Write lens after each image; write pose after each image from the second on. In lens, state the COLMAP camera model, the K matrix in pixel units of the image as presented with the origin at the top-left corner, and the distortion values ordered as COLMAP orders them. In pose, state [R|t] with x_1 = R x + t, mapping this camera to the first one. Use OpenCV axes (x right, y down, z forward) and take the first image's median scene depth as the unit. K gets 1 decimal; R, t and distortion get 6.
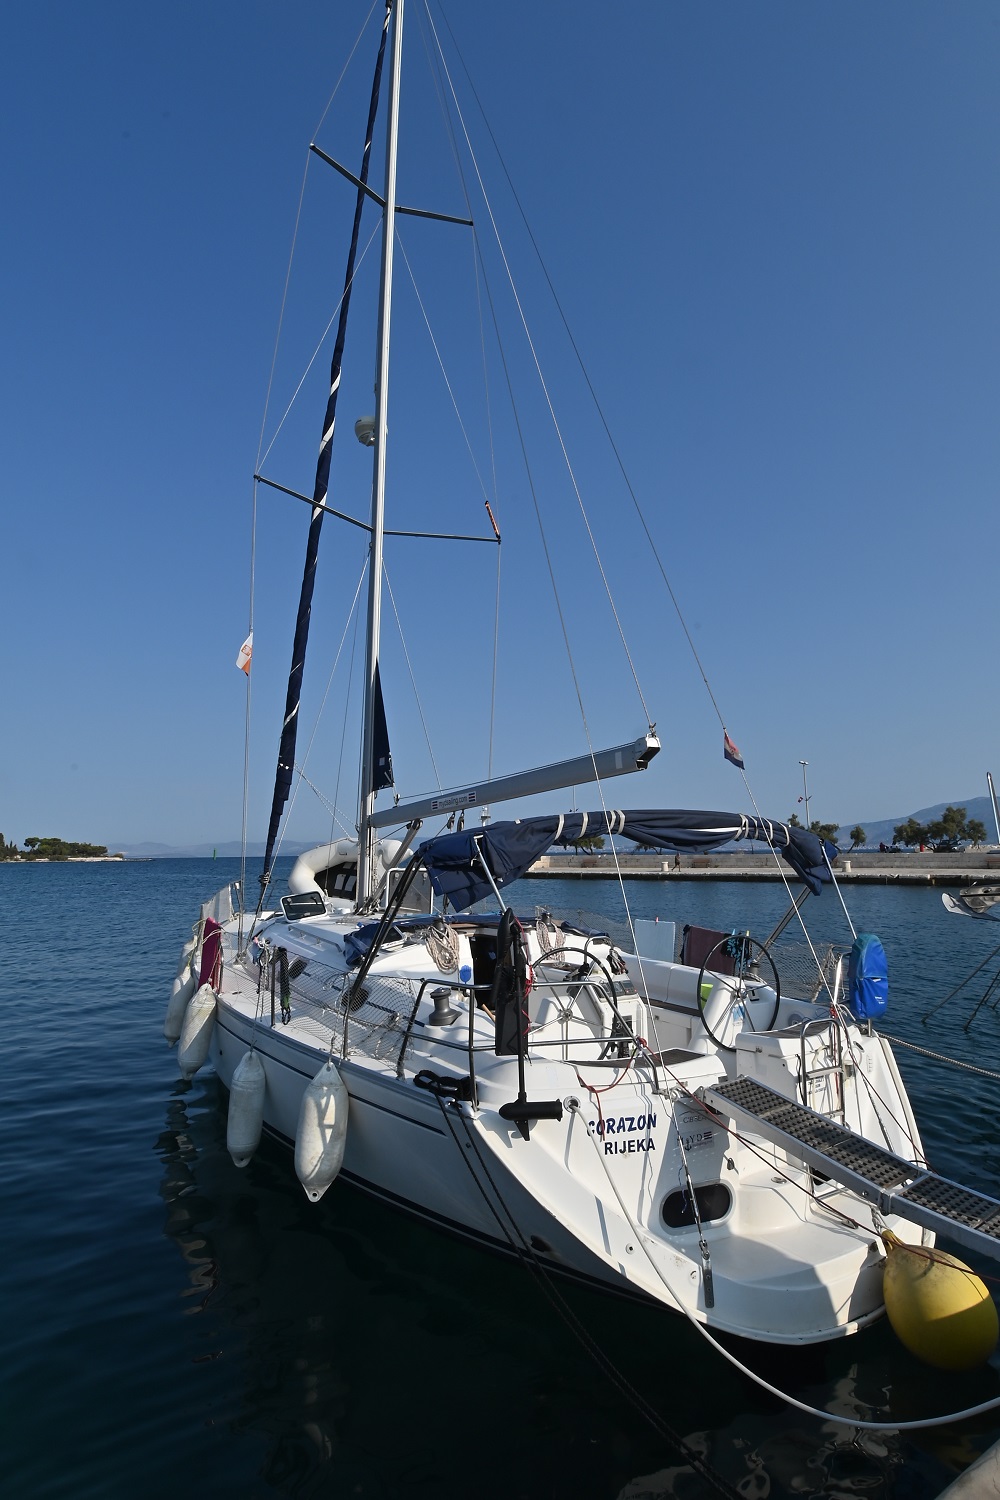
lens RADIAL K [[789.5, 0, 520.7], [0, 789.5, 752.9], [0, 0, 1]] dist [0.013529, -0.017674]
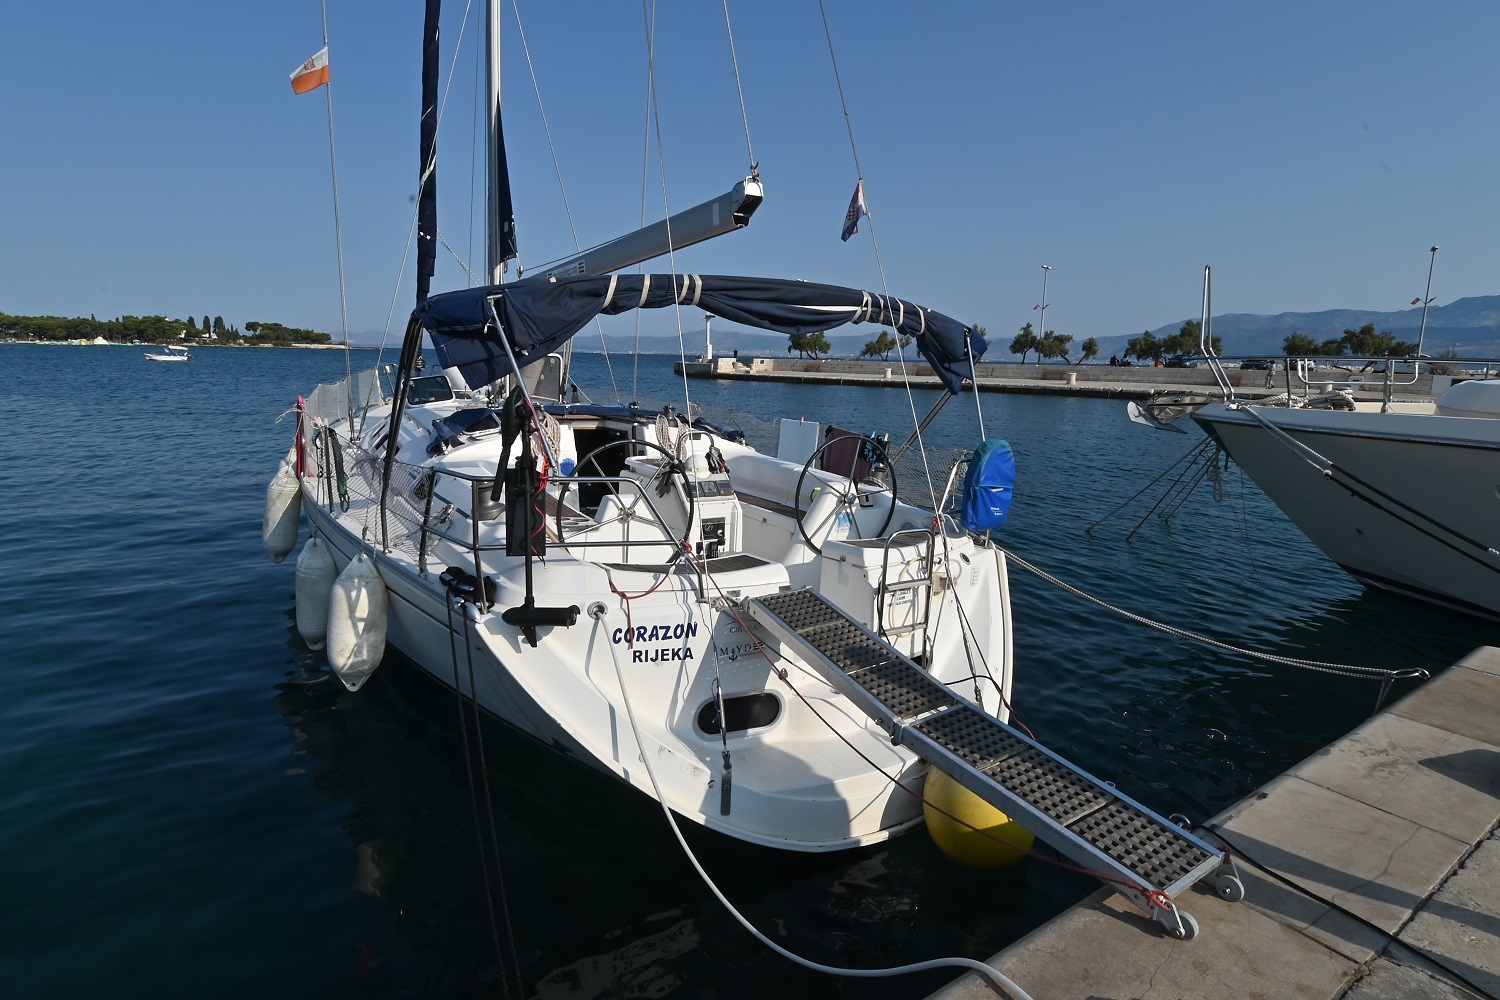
lens RADIAL K [[789.5, 0, 750.9], [0, 789.5, 514.7], [0, 0, 1]] dist [0.013529, -0.017674]
pose [[0.999320, 0.036764, -0.002724, 0.198725], [-0.034001, 0.947729, 0.317259, 0.049009], [0.014245, -0.316951, 0.948335, 0.169944]]
